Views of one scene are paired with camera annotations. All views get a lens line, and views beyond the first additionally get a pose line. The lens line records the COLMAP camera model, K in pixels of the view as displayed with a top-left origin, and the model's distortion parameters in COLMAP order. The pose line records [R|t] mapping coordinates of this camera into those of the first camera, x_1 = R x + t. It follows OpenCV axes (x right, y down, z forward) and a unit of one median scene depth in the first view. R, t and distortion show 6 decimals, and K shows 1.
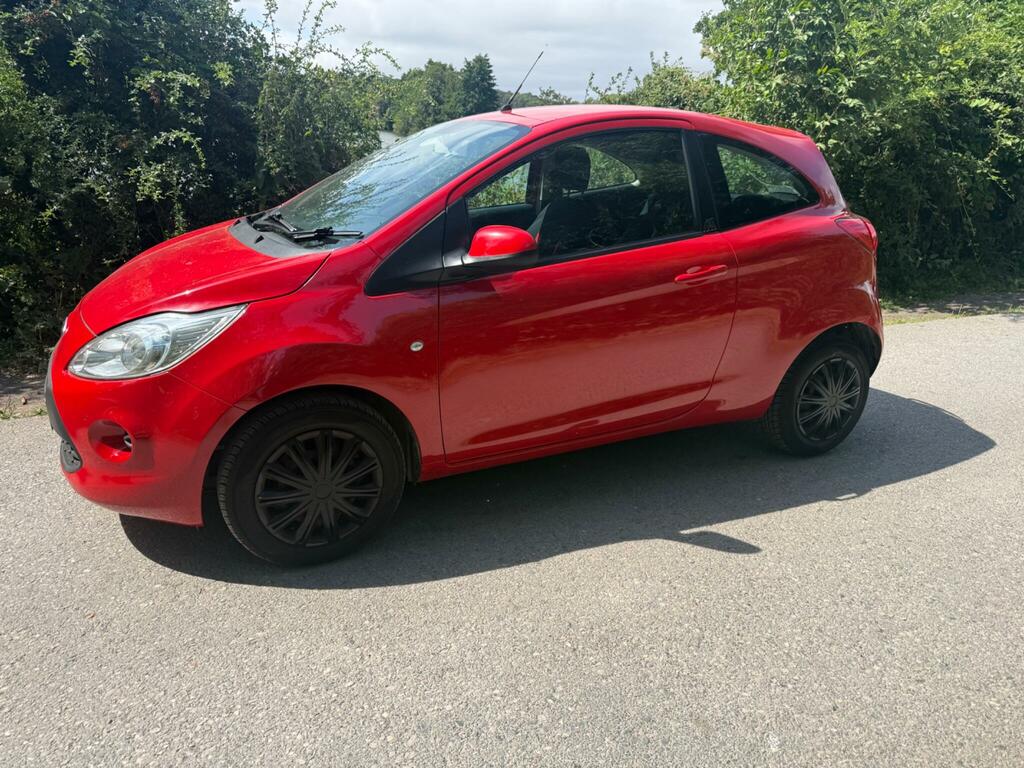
lens RADIAL K [[789.0, 0, 506.4], [0, 789.0, 379.3], [0, 0, 1]] dist [0.091233, -0.124454]
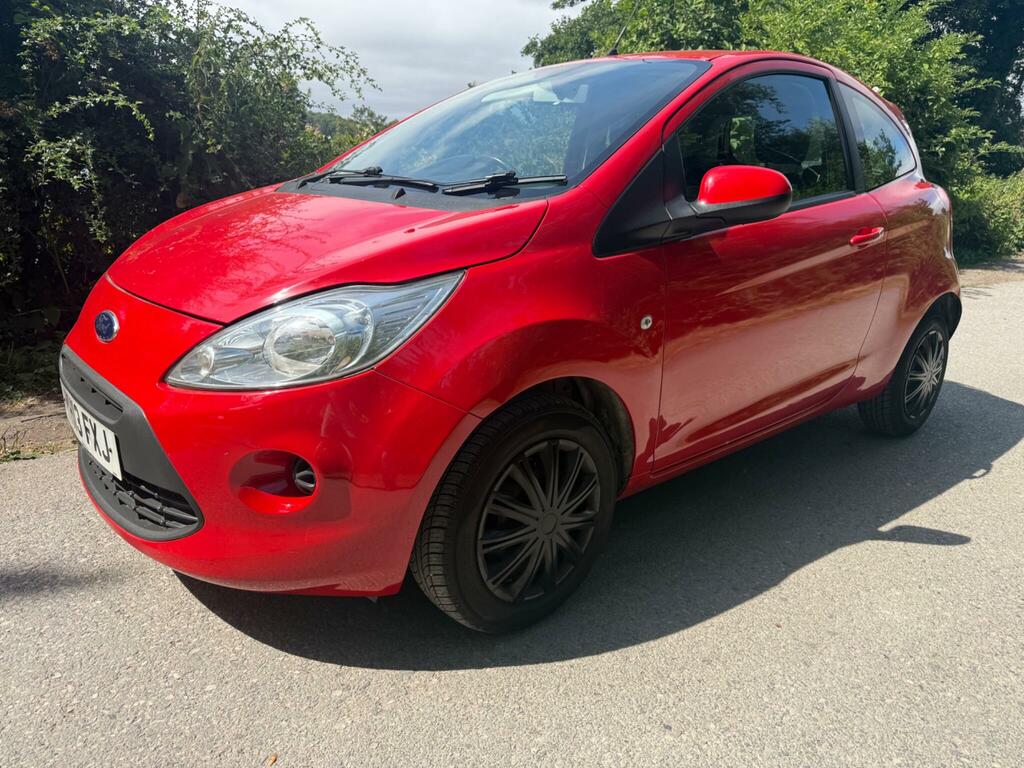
lens RADIAL K [[731.8, 0, 422.1], [0, 731.8, 380.8], [0, 0, 1]] dist [0.130917, -0.147434]
pose [[0.960288, -0.060965, 0.272267, -0.519991], [0.072411, 0.996856, -0.032181, 0.022221], [-0.269449, 0.050618, 0.961683, 0.366199]]
